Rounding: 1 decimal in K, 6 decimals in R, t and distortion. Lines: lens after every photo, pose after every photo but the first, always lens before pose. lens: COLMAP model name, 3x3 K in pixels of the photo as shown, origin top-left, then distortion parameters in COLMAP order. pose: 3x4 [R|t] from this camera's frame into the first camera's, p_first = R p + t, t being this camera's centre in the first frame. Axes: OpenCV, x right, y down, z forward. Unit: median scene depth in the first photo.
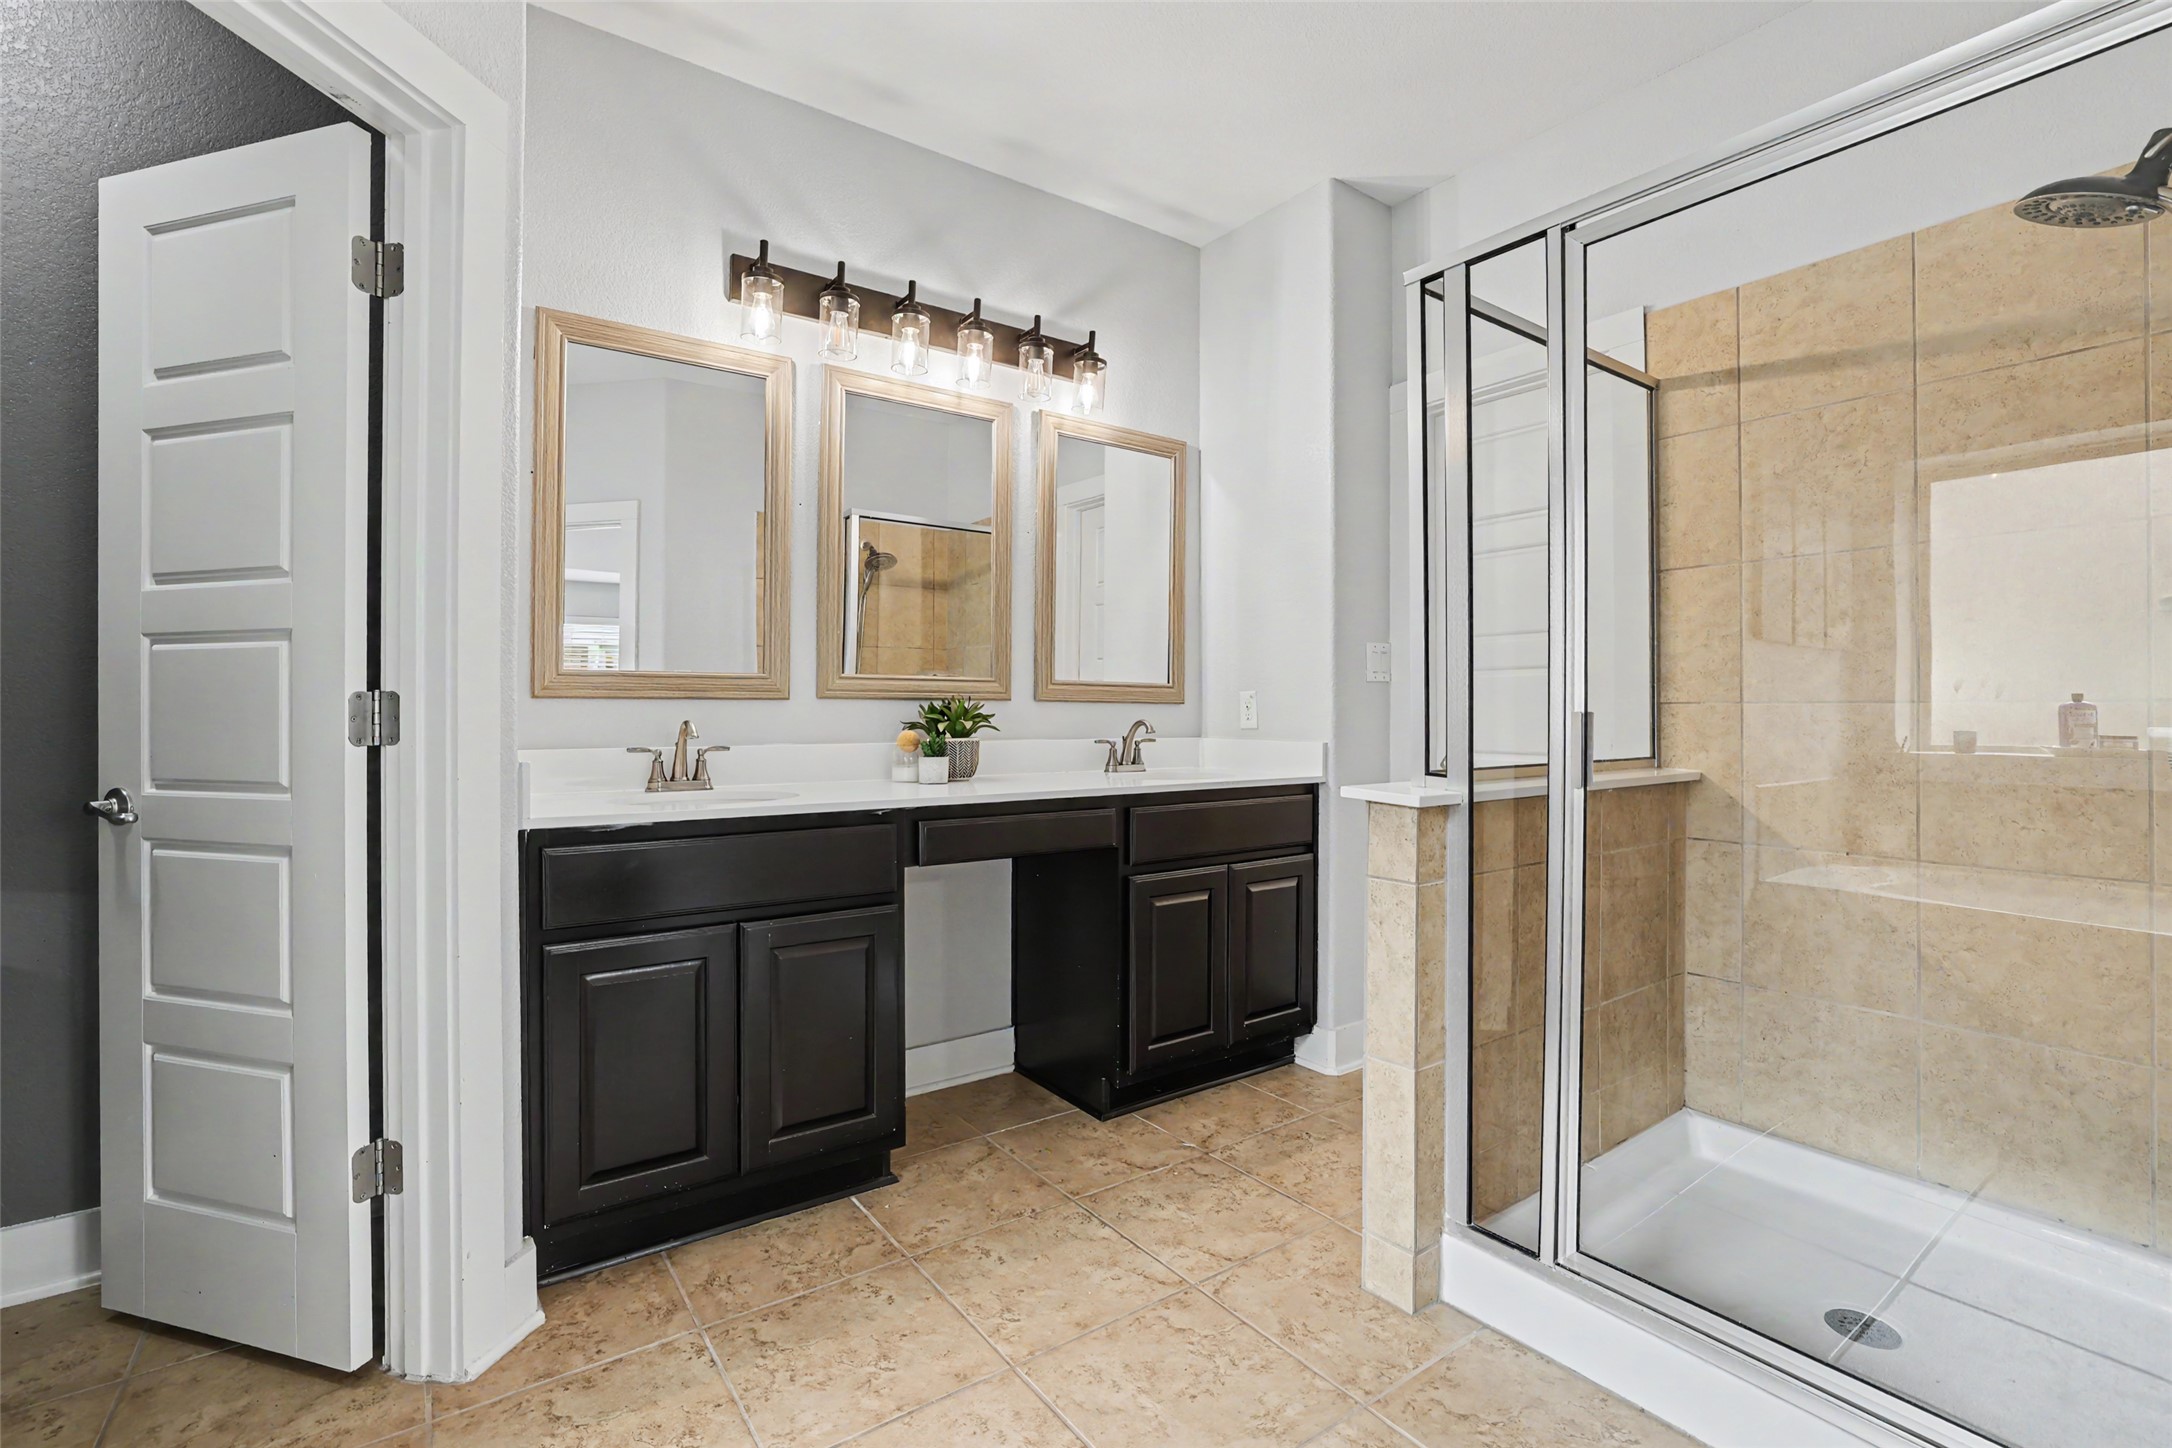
lens RADIAL K [[968.0, 0, 1086.1], [0, 968.0, 715.3], [0, 0, 1]] dist [-0.044499, 0.016758]
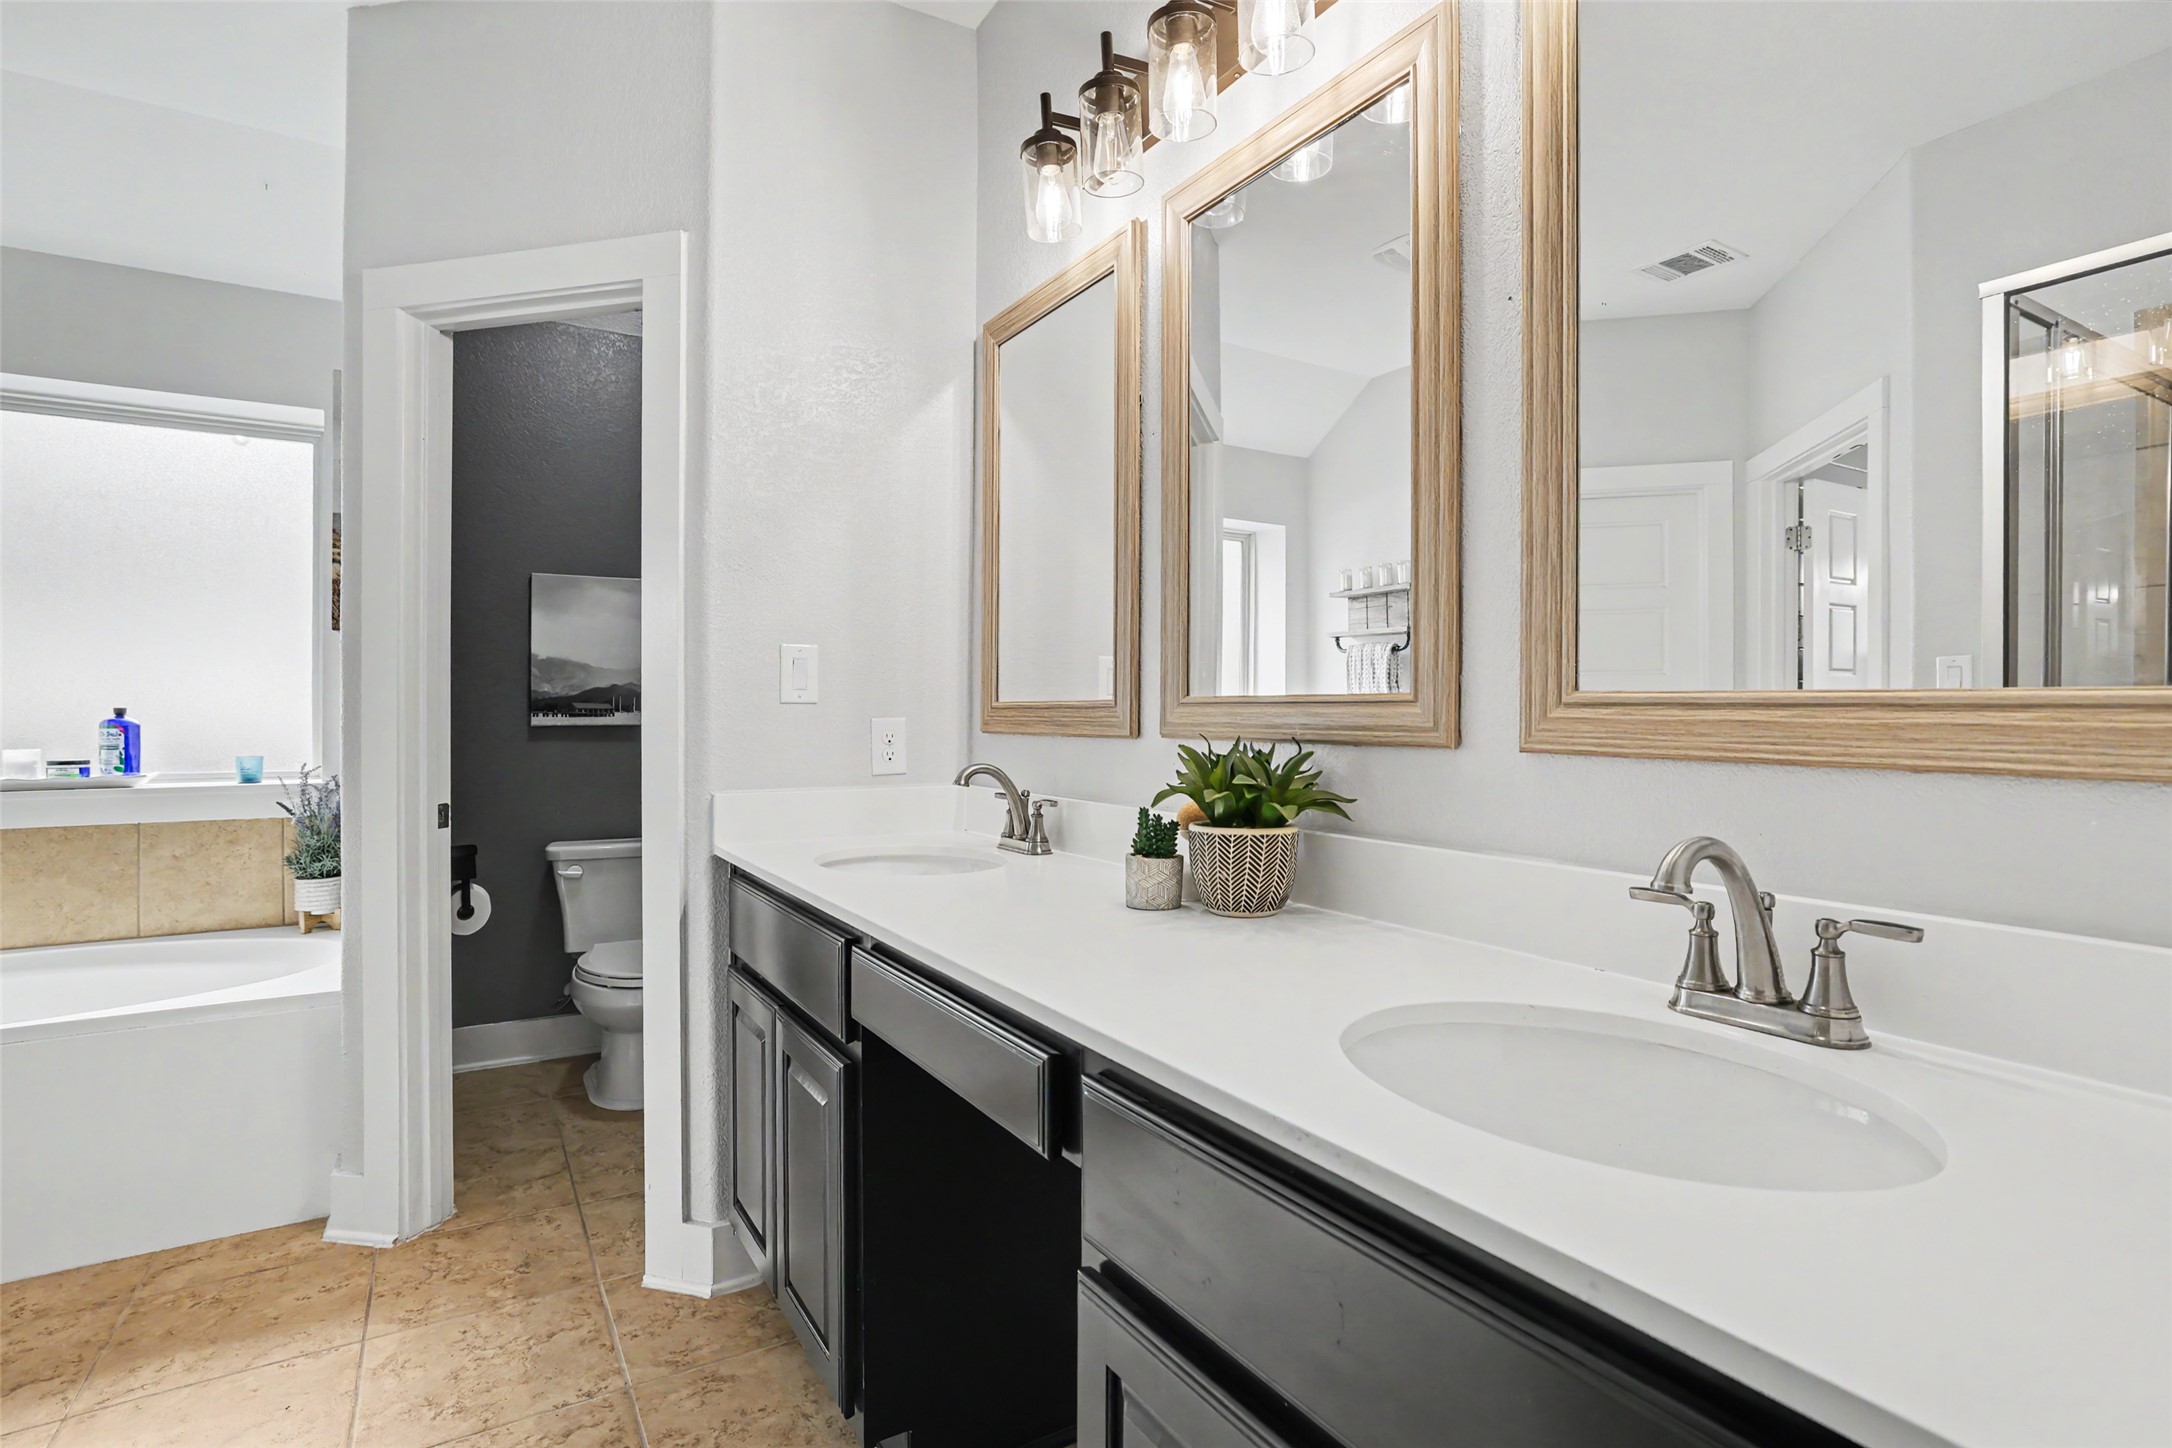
lens RADIAL K [[1053.1, 0, 1082.8], [0, 1053.1, 718.9], [0, 0, 1]] dist [-0.053953, 0.024824]
pose [[-0.066443, 0.004513, -0.997780, 0.459900], [-0.004973, 0.999976, 0.004854, -0.038097], [0.997778, 0.005285, -0.066419, 1.142014]]
